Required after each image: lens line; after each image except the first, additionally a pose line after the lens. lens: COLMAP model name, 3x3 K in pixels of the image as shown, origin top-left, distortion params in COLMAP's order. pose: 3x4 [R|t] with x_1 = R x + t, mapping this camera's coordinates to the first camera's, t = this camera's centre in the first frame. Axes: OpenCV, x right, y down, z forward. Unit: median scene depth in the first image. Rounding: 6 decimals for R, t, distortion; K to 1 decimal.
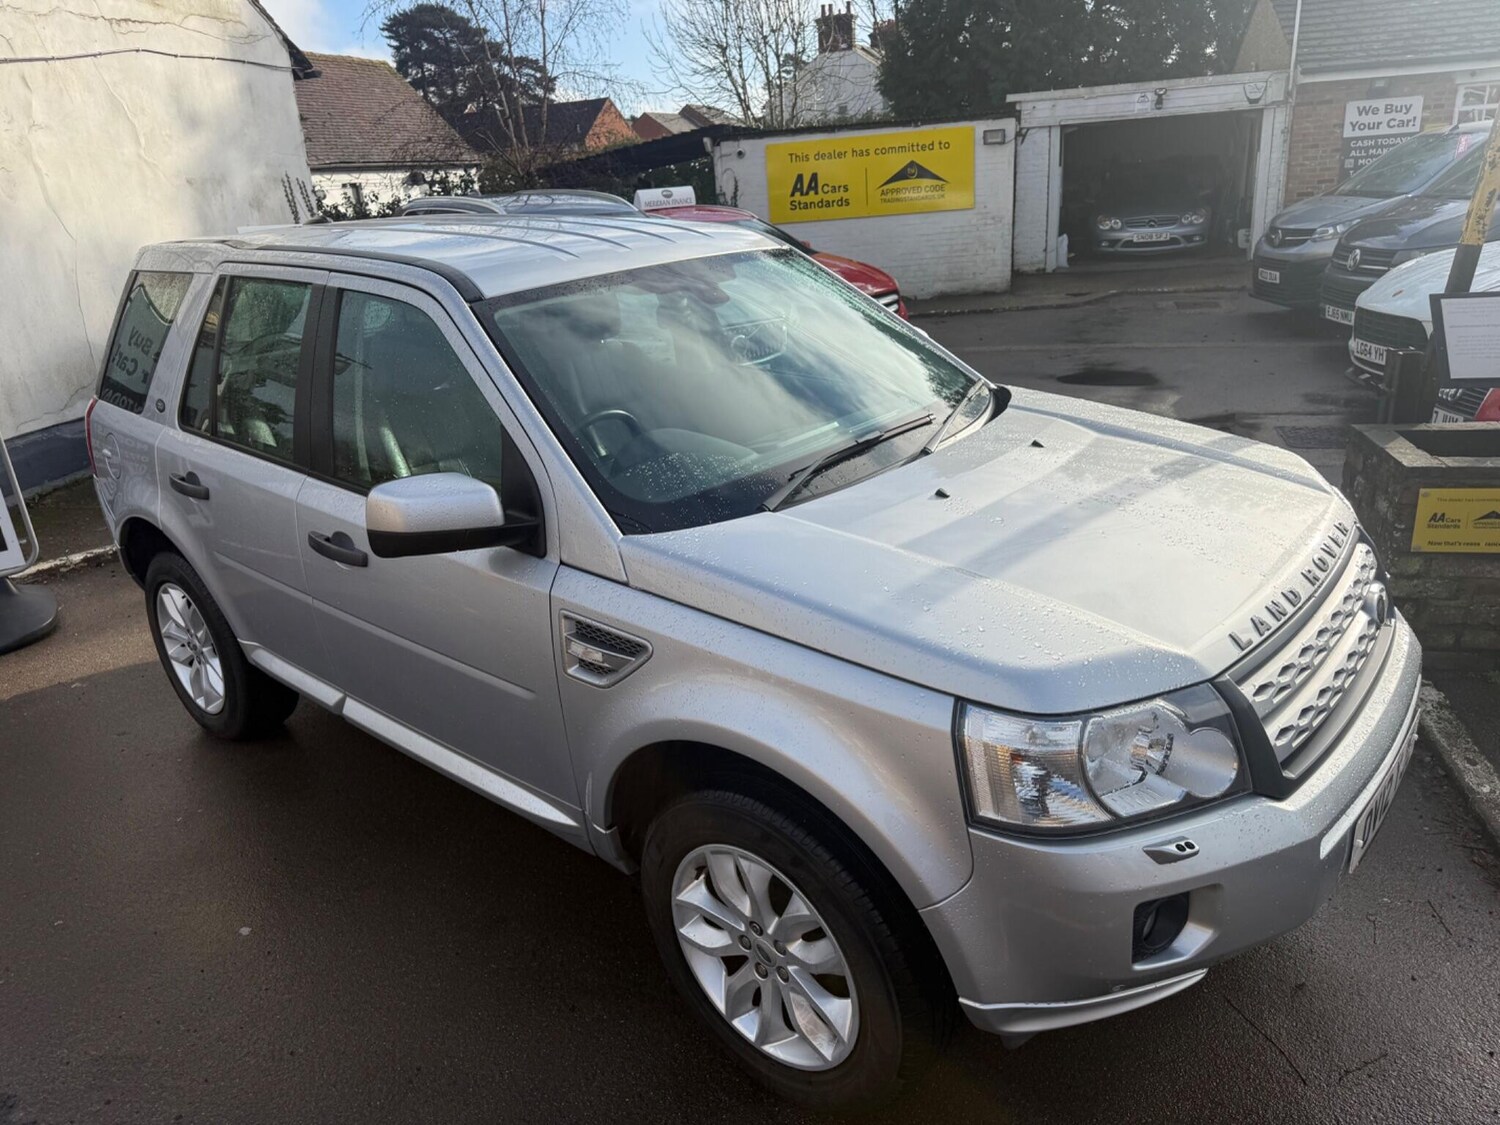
lens RADIAL K [[1067.0, 0, 742.5], [0, 1067.0, 571.4], [0, 0, 1]] dist [0.026277, -0.031396]
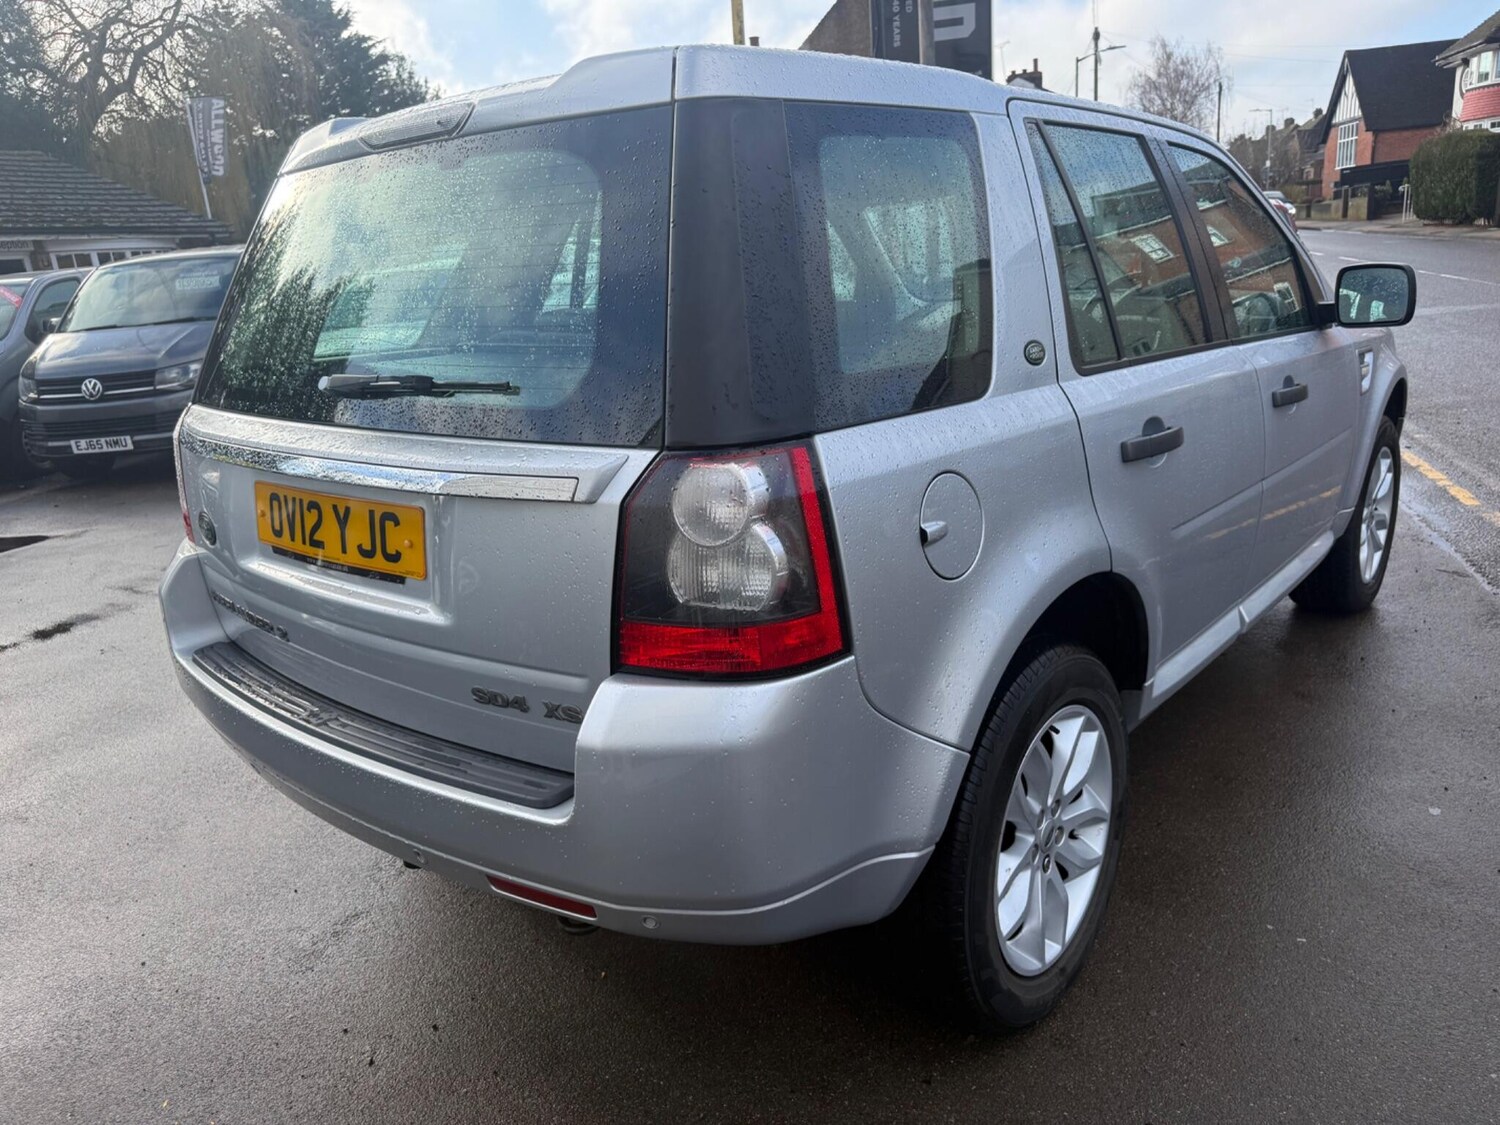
lens RADIAL K [[1067.0, 0, 752.8], [0, 1067.0, 572.3], [0, 0, 1]] dist [0.026277, -0.031396]
pose [[-0.014482, -0.219717, 0.975456, -0.846733], [0.424399, 0.881973, 0.204962, -0.178002], [-0.905359, 0.416951, 0.080475, 0.893167]]
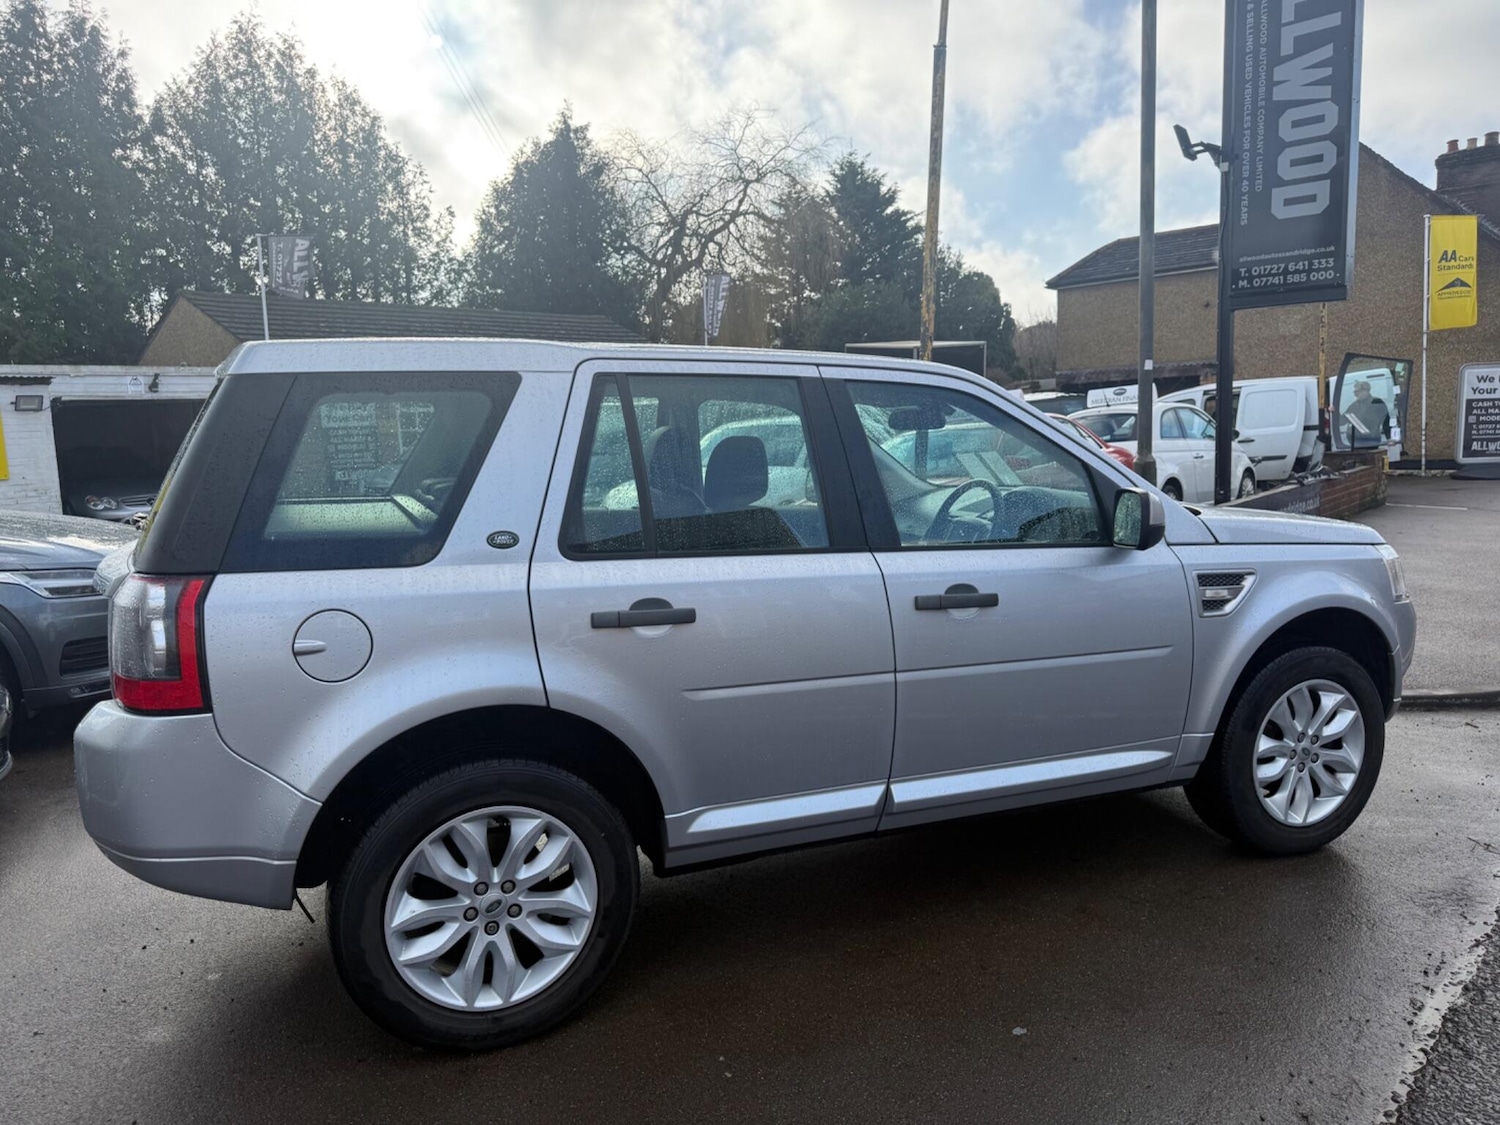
lens RADIAL K [[1067.0, 0, 762.0], [0, 1067.0, 558.4], [0, 0, 1]] dist [0.026277, -0.031396]
pose [[0.444617, -0.058034, 0.893839, -0.878843], [0.318577, 0.942895, -0.097249, -0.012716], [-0.837152, 0.327995, 0.437715, 0.429919]]
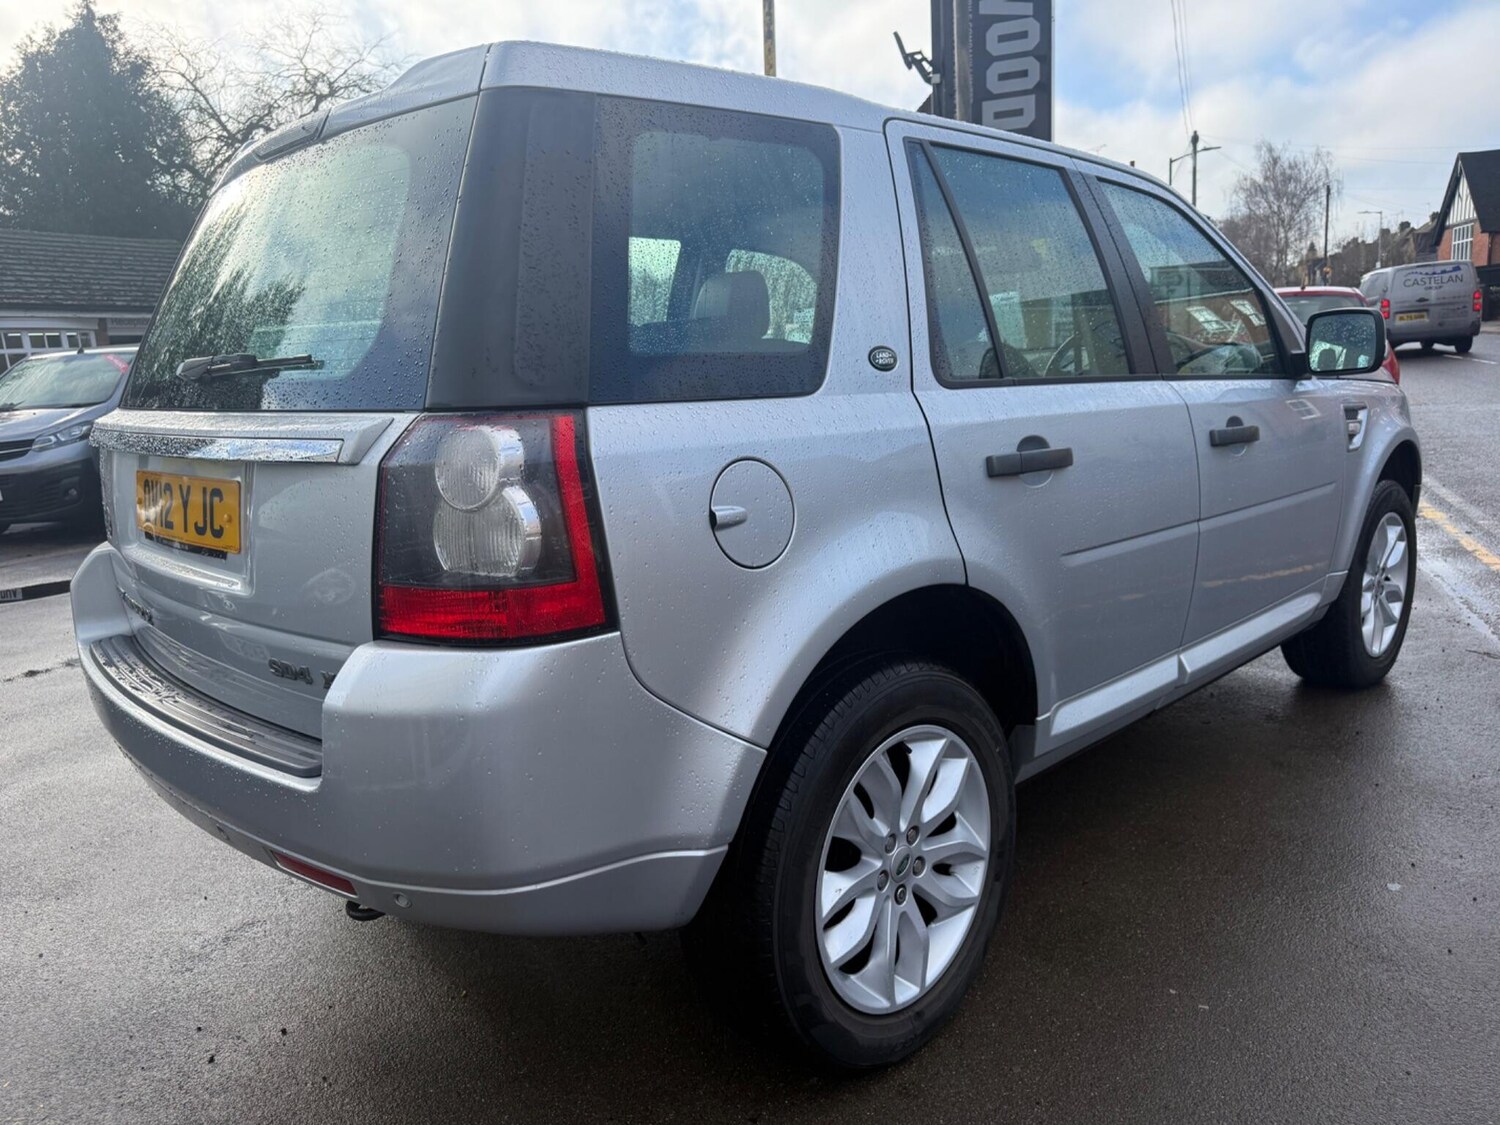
lens RADIAL K [[1067.0, 0, 744.8], [0, 1067.0, 571.5], [0, 0, 1]] dist [0.026277, -0.031396]
pose [[0.083415, -0.135084, 0.987317, -0.843596], [0.404251, 0.910172, 0.090376, -0.106338], [-0.910836, 0.391585, 0.130530, 0.820049]]
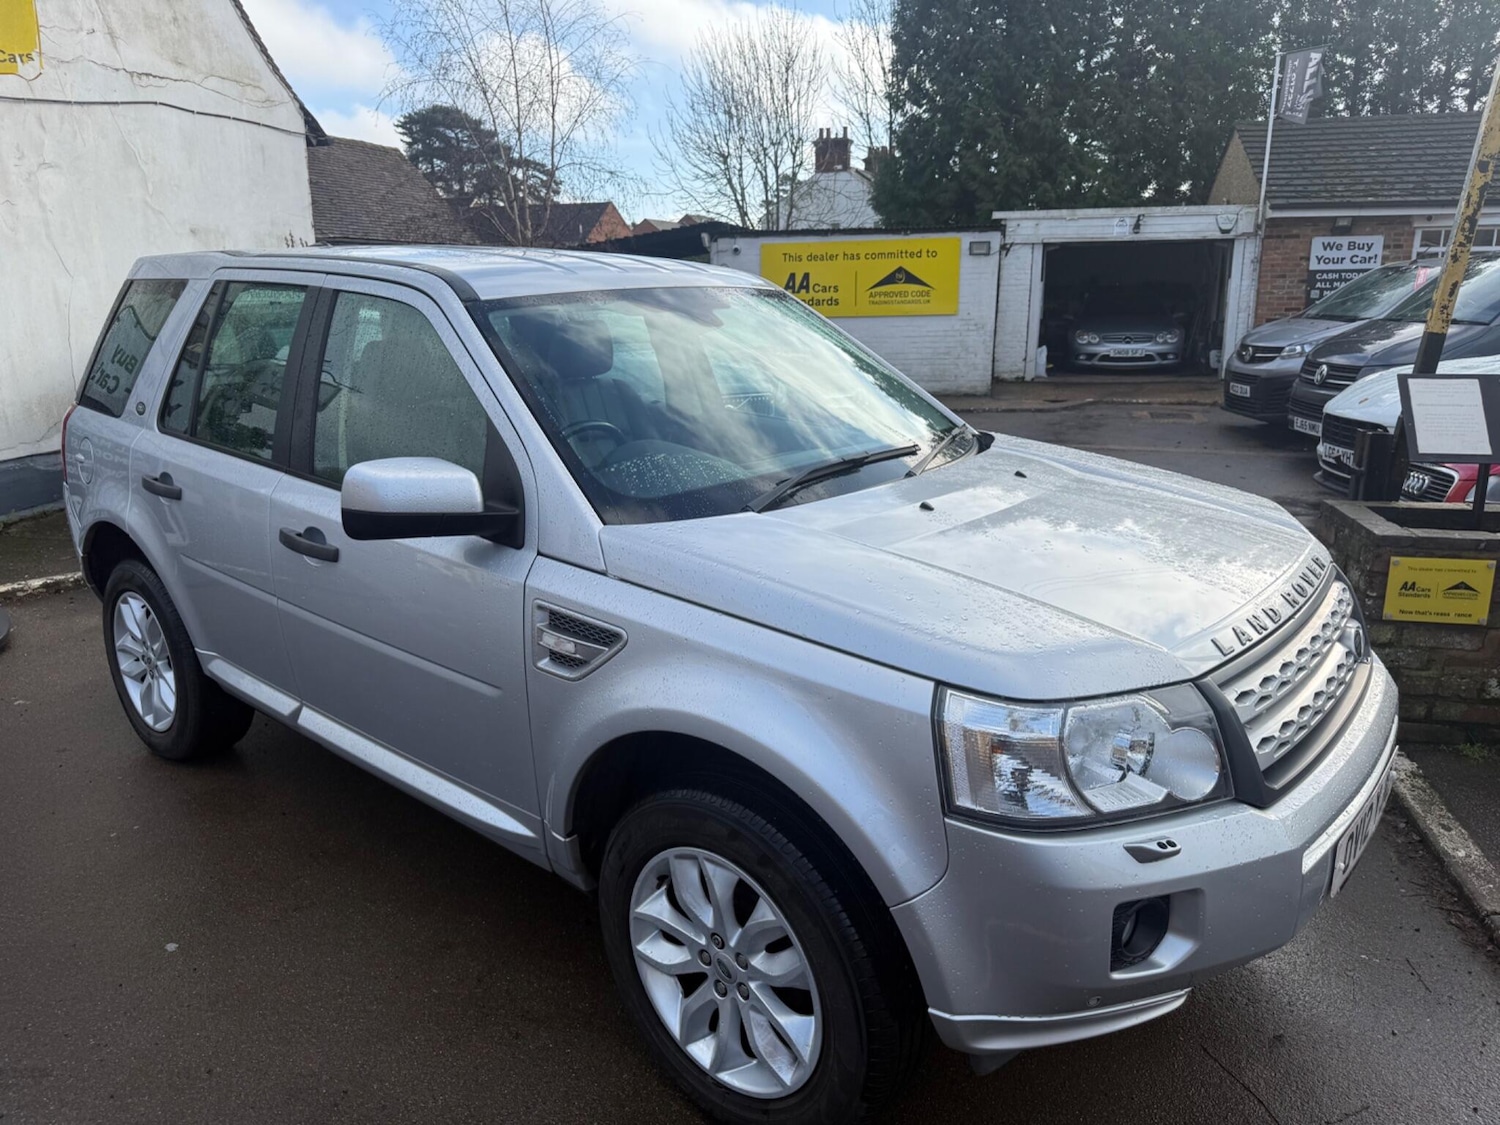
lens RADIAL K [[1067.0, 0, 754.0], [0, 1067.0, 558.8], [0, 0, 1]] dist [0.026277, -0.031396]
pose [[0.998126, 0.053143, 0.030323, -0.000946], [-0.049688, 0.993216, -0.105130, 0.046660], [-0.035704, 0.103427, 0.993996, 0.009038]]
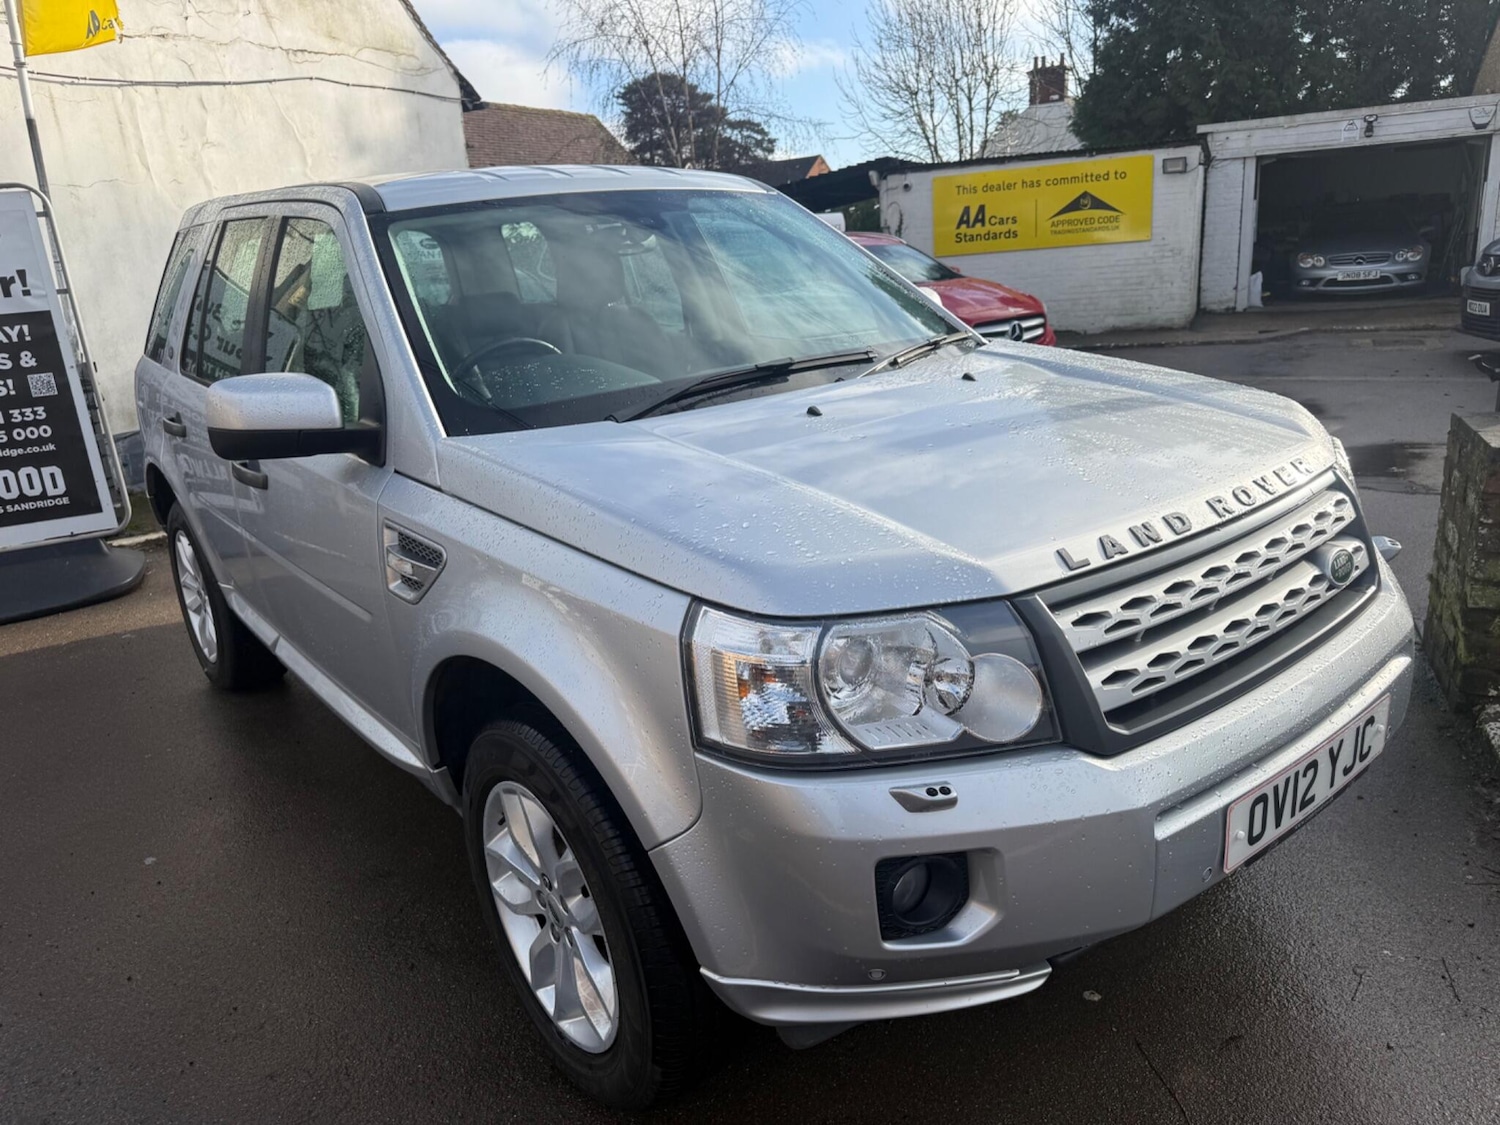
lens RADIAL K [[1067.0, 0, 758.7], [0, 1067.0, 572.3], [0, 0, 1]] dist [0.026277, -0.031396]
pose [[0.983975, 0.052594, -0.170374, 0.157876], [-0.060993, 0.997148, -0.044440, 0.052994], [0.167551, 0.054119, 0.984377, 0.072421]]
